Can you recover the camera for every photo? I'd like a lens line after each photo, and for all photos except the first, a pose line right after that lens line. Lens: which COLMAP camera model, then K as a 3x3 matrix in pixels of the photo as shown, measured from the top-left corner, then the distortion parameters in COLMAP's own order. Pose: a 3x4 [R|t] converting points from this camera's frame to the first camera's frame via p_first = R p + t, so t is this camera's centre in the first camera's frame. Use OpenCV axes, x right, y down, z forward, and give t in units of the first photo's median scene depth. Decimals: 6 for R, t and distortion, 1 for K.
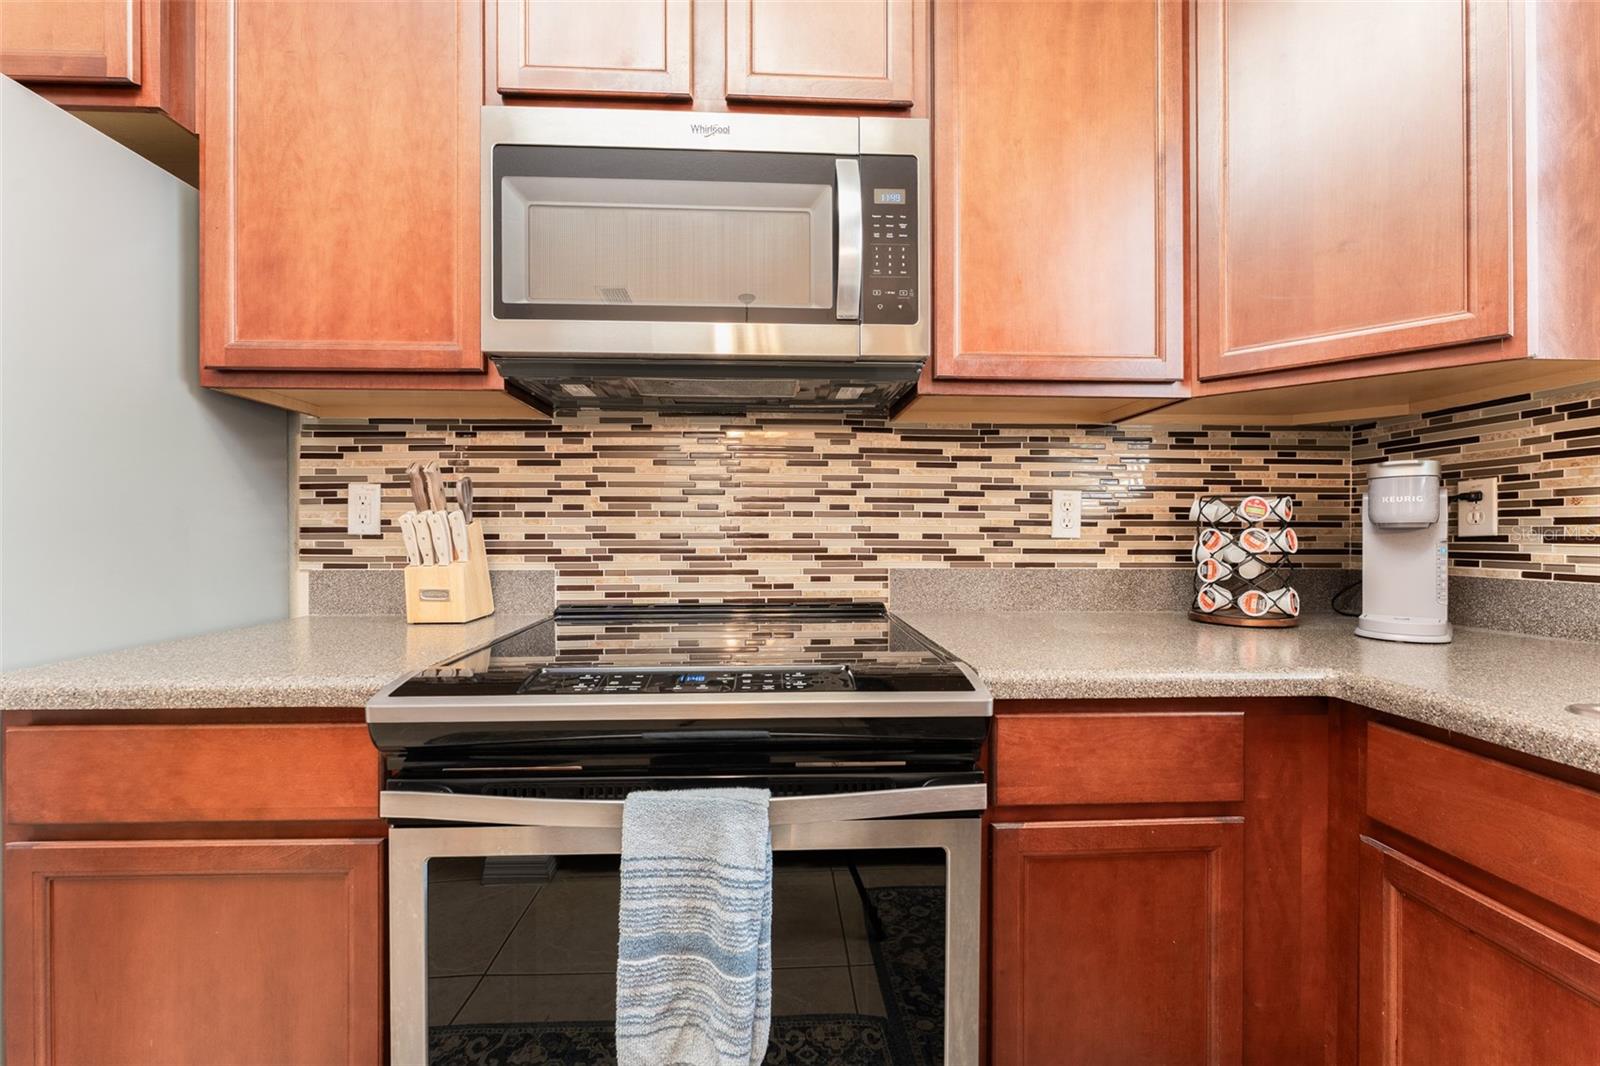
lens RADIAL K [[647.9, 0, 795.7], [0, 647.9, 534.6], [0, 0, 1]] dist [-0.000861, -0.000223]
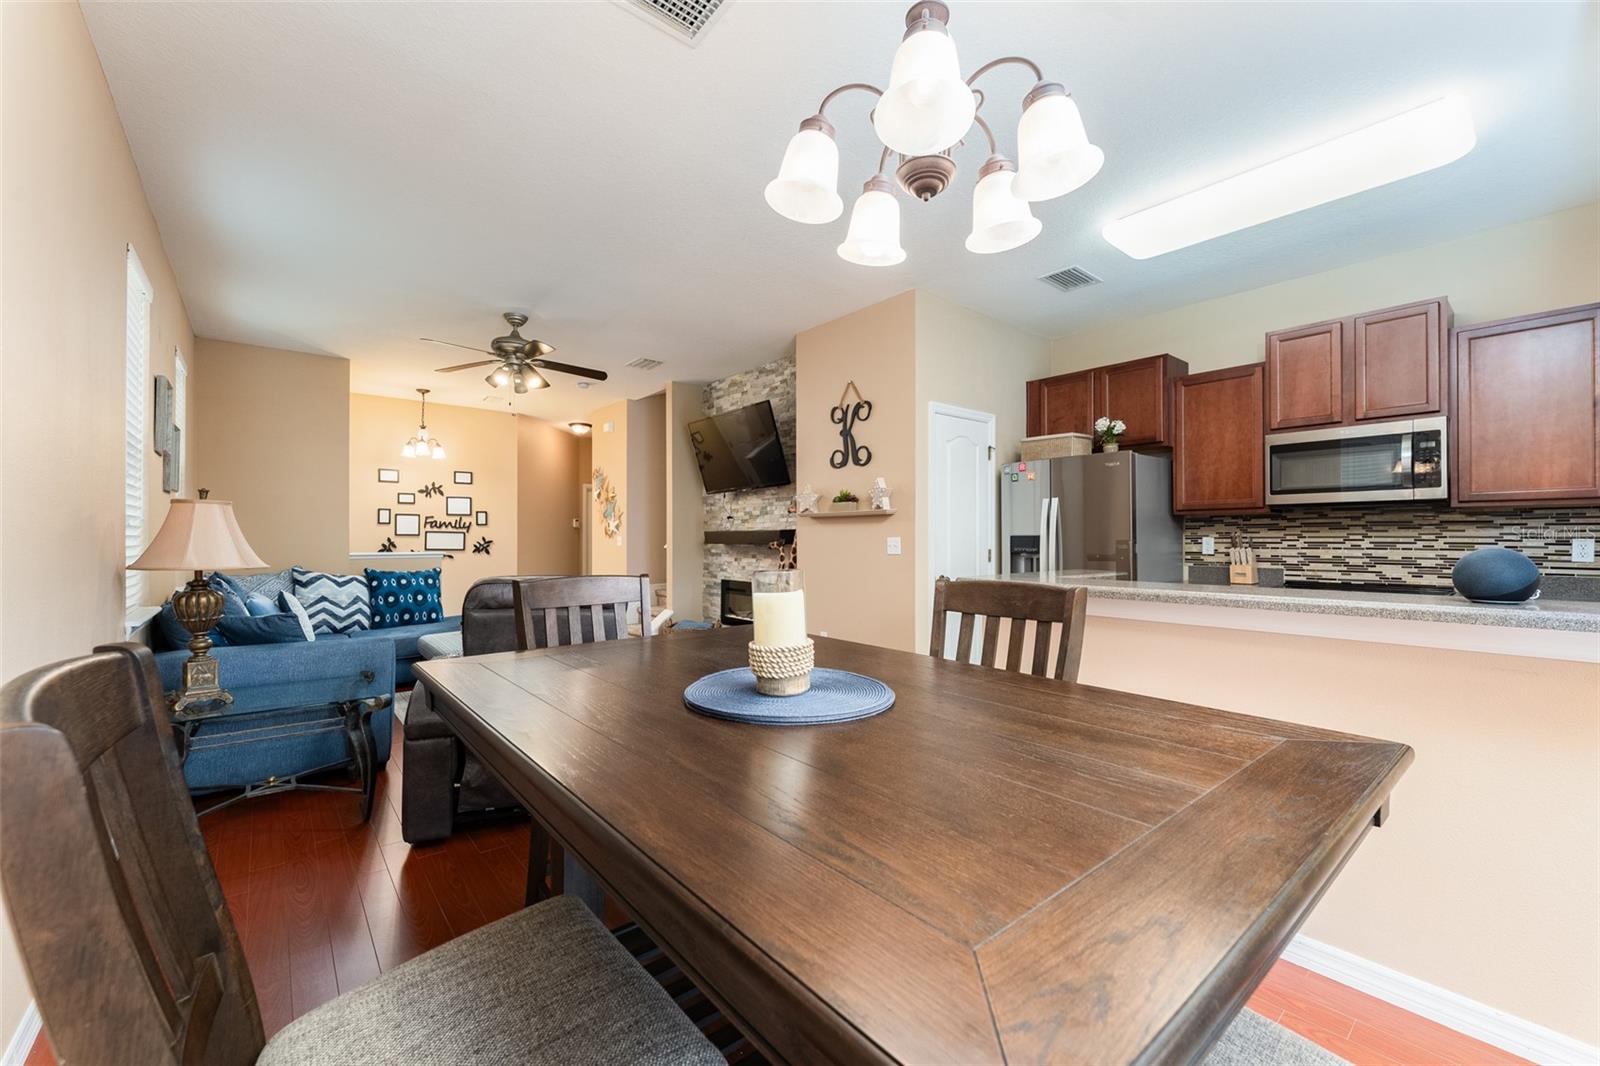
lens RADIAL K [[647.9, 0, 795.7], [0, 647.9, 534.6], [0, 0, 1]] dist [-0.000861, -0.000223]
pose [[0.604671, -0.004548, -0.796462, 0.559904], [-0.001903, 0.999973, -0.007155, -0.064547], [0.796473, 0.005842, 0.604646, -2.289535]]
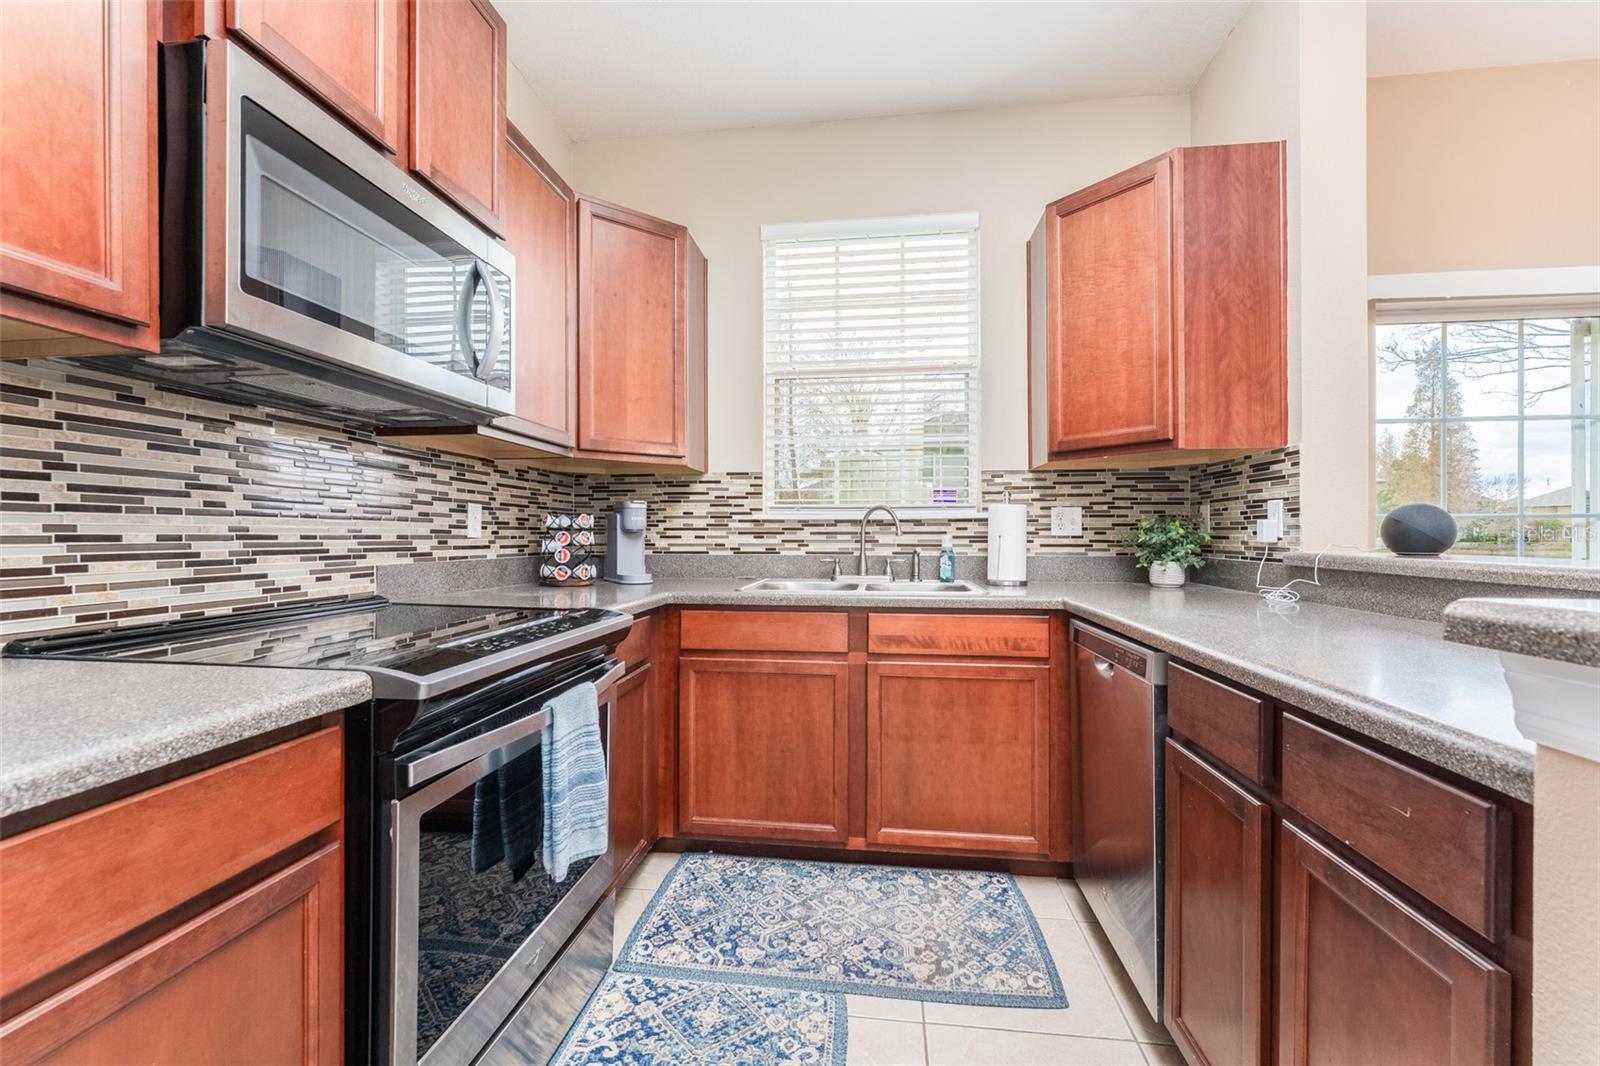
lens RADIAL K [[647.9, 0, 795.7], [0, 647.9, 534.6], [0, 0, 1]] dist [-0.000861, -0.000223]
pose [[0.179103, -0.000835, 0.983830, -0.856375], [0.001979, 0.999998, 0.000488, -0.000939], [-0.983828, 0.001860, 0.179104, 0.072540]]
